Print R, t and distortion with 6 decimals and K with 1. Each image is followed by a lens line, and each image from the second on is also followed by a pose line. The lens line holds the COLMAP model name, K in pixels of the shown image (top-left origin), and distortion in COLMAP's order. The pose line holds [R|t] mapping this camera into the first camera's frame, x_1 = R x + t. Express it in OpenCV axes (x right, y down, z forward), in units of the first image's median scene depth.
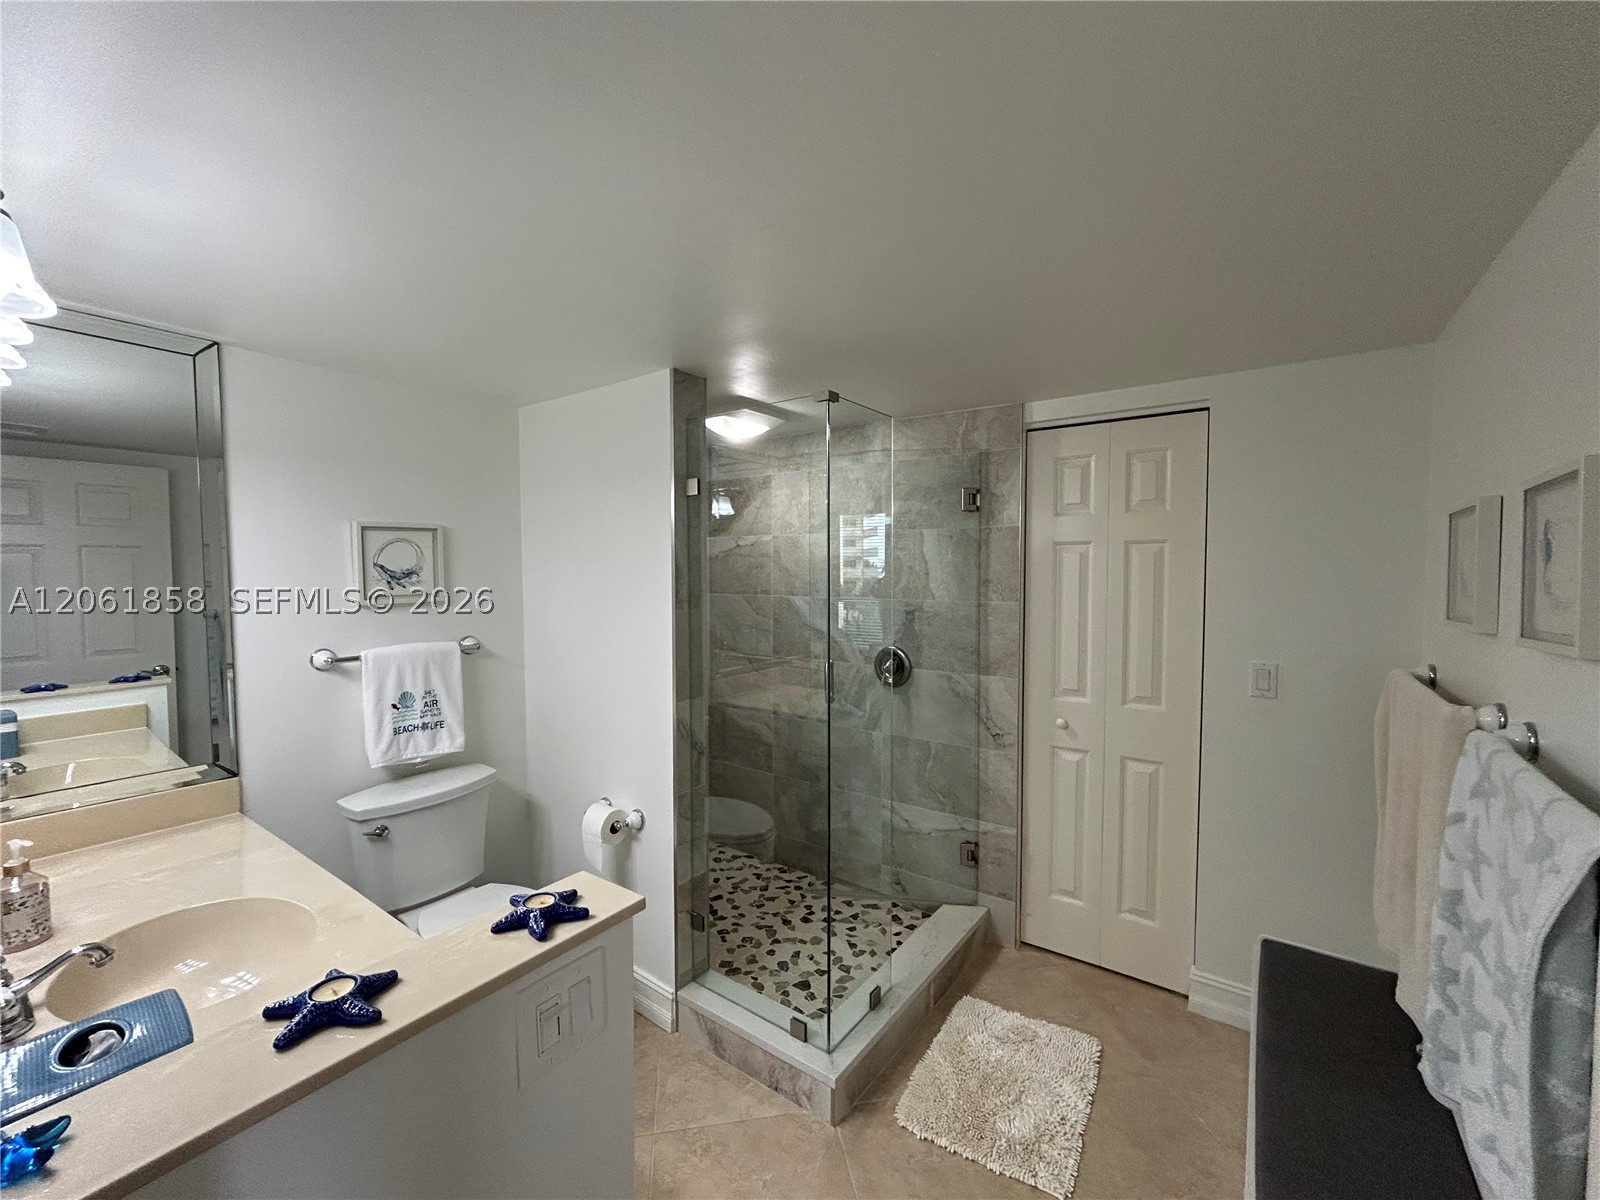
lens RADIAL K [[651.5, 0, 800.8], [0, 651.5, 595.8], [0, 0, 1]] dist [-0.000937, 0.002063]
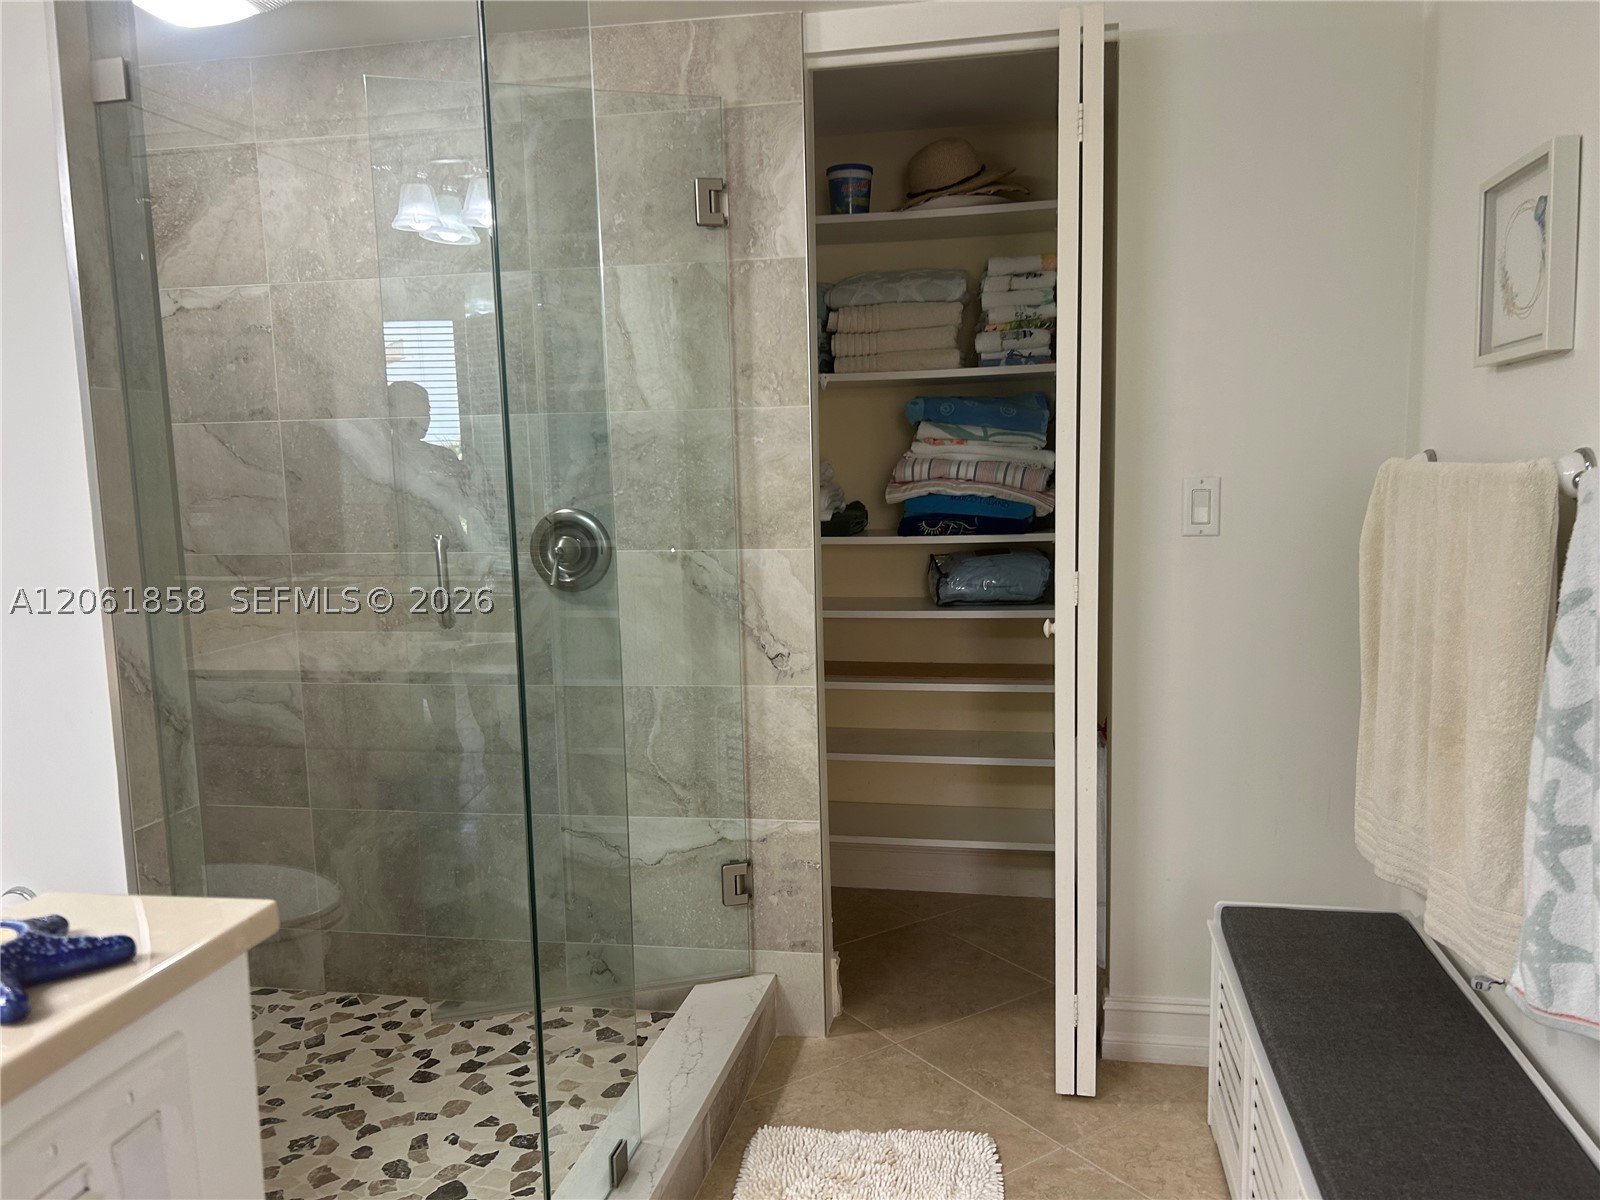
lens RADIAL K [[1207.4, 0, 797.4], [0, 1207.4, 615.7], [0, 0, 1]] dist [0.059014, -0.064220]
pose [[0.908955, -0.072688, 0.410509, -0.092808], [0.040062, 0.995355, 0.087539, 0.093945], [-0.414966, -0.063123, 0.907645, 0.089182]]
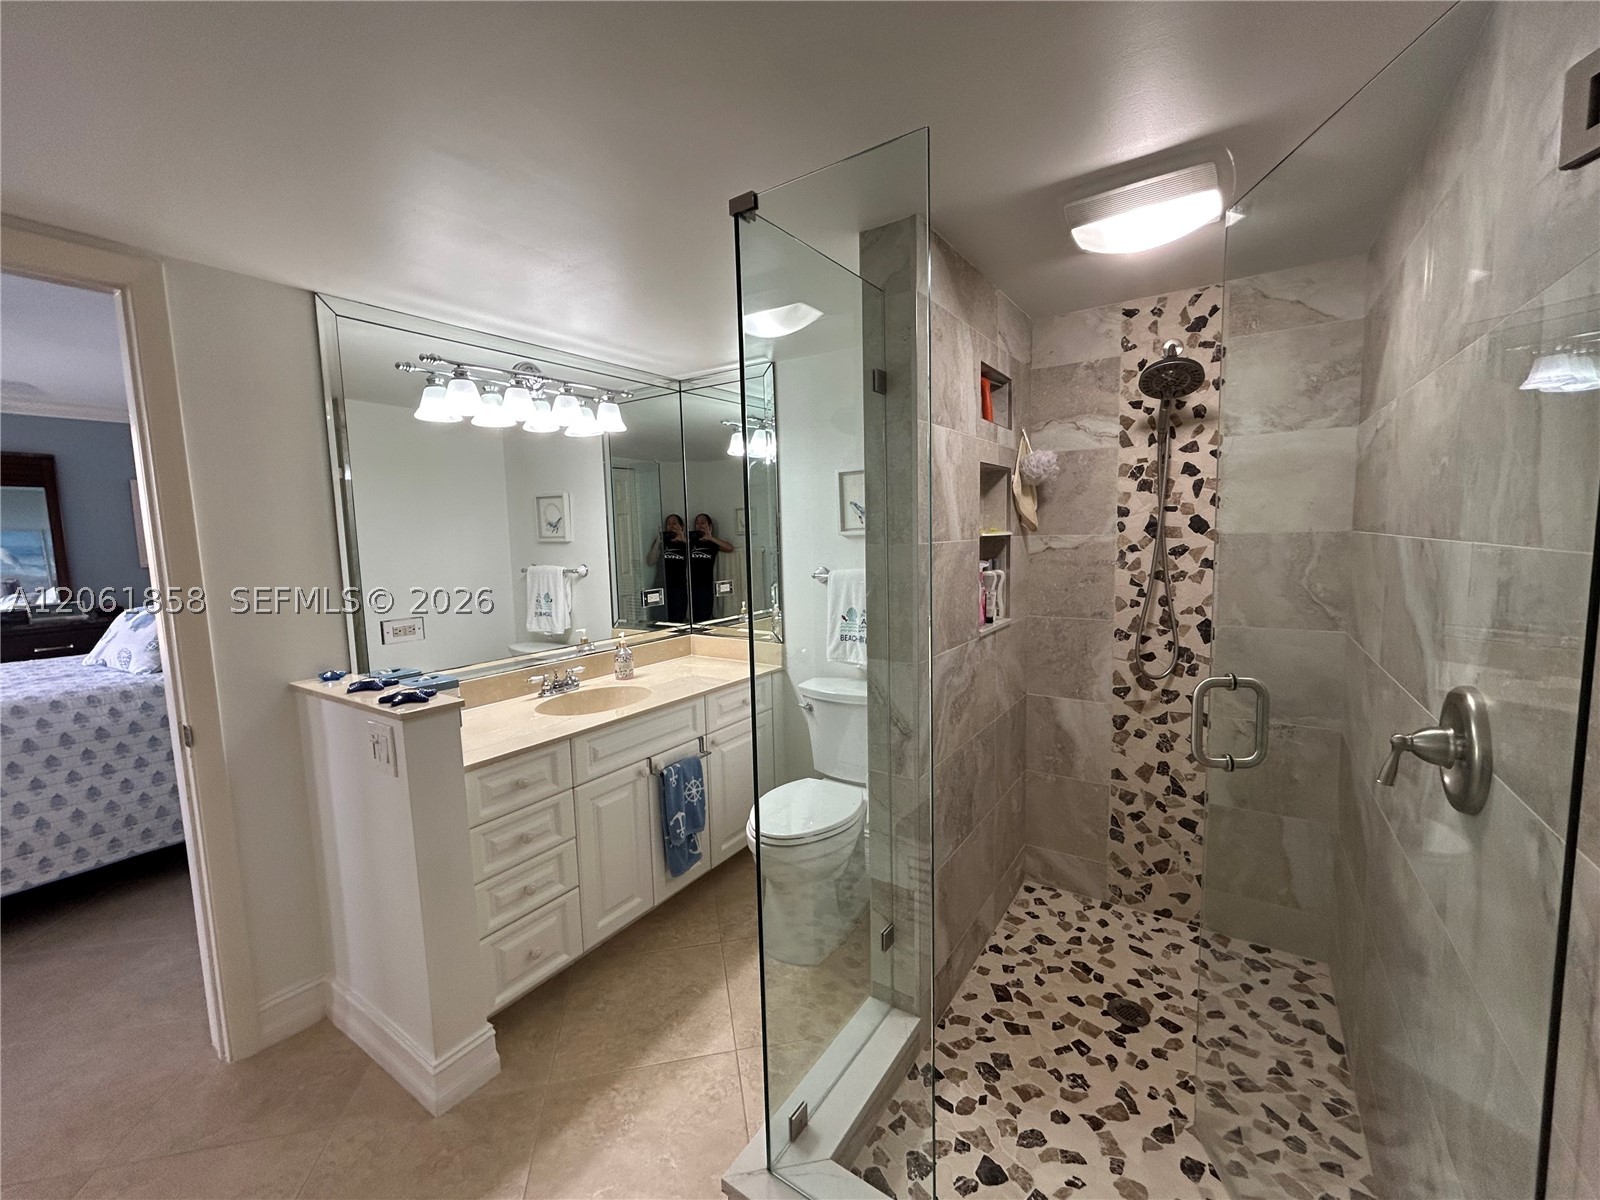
lens RADIAL K [[651.5, 0, 806.9], [0, 651.5, 597.5], [0, 0, 1]] dist [-0.000937, 0.002063]
pose [[0.037136, 0.099004, -0.994394, 0.492967], [-0.021938, 0.994921, 0.098238, 0.009207], [0.999069, 0.018167, 0.039120, 0.716630]]
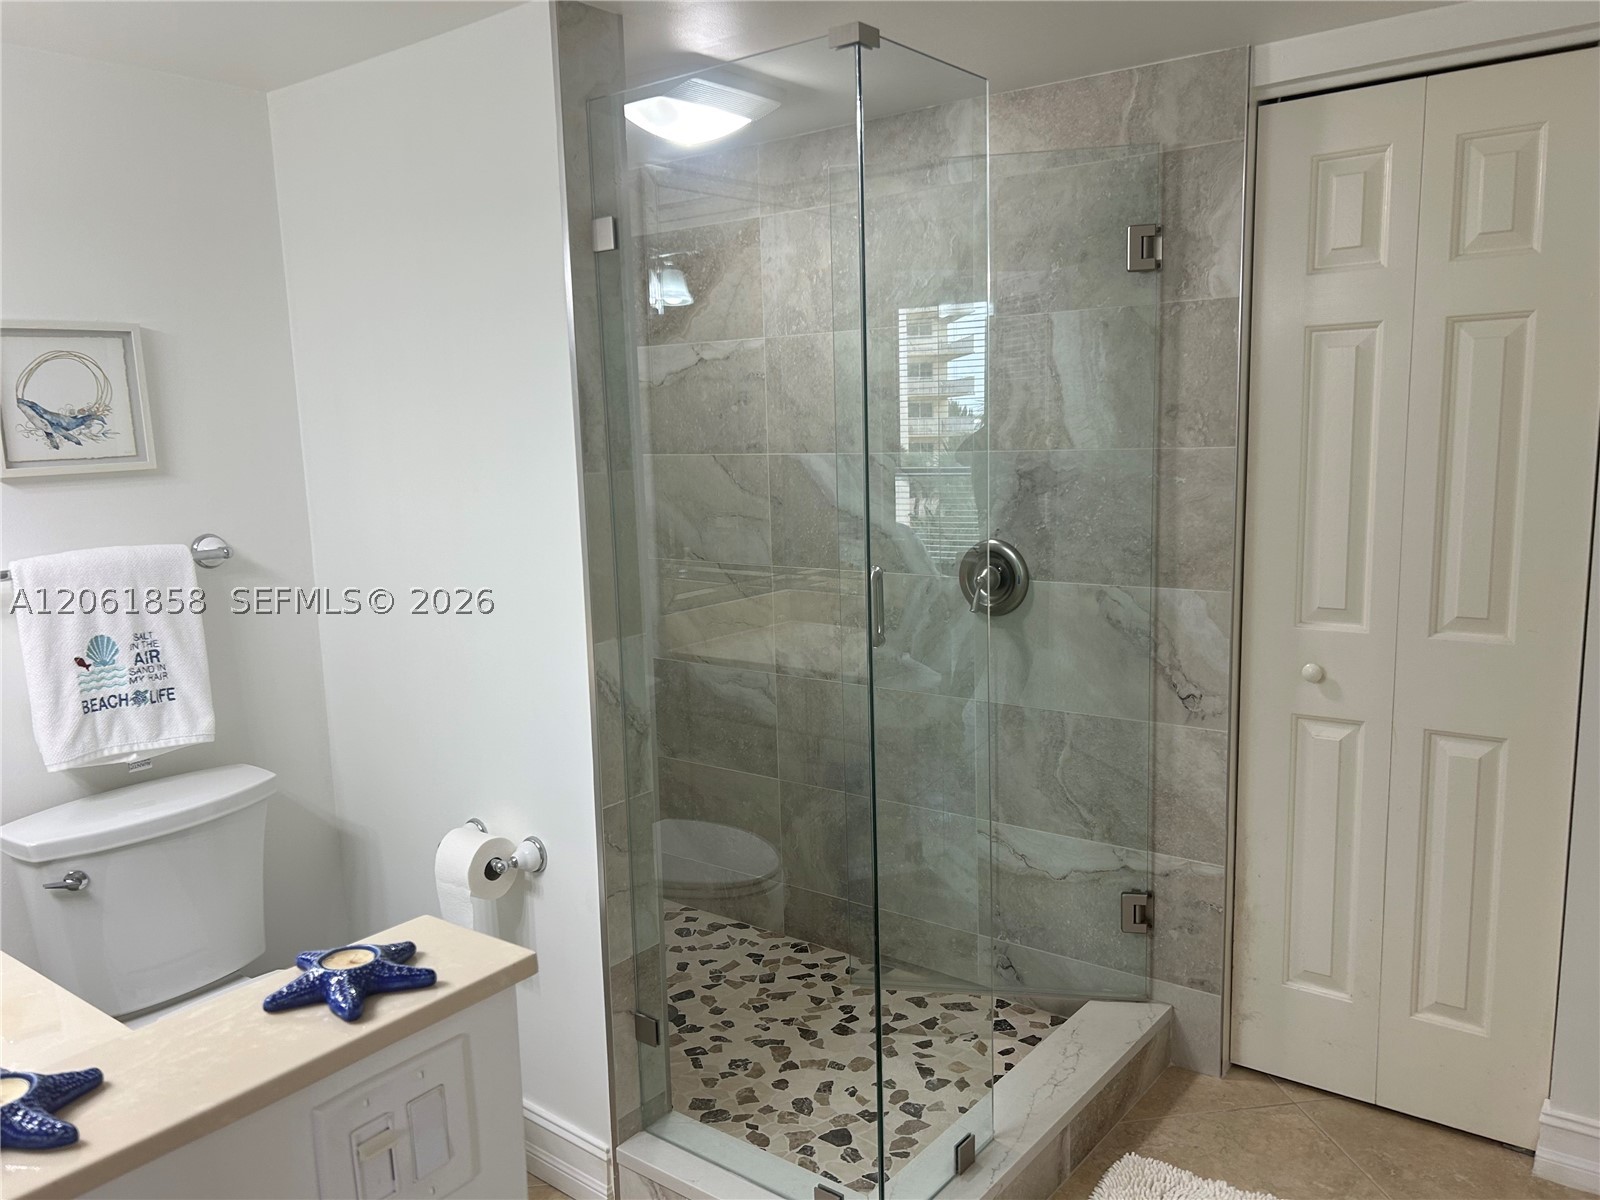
lens RADIAL K [[1207.4, 0, 793.1], [0, 1207.4, 612.3], [0, 0, 1]] dist [0.059014, -0.064220]
pose [[0.999194, -0.022452, -0.033281, 0.008850], [0.026069, 0.993302, 0.112566, 0.023117], [0.030531, -0.113343, 0.993087, 0.000863]]
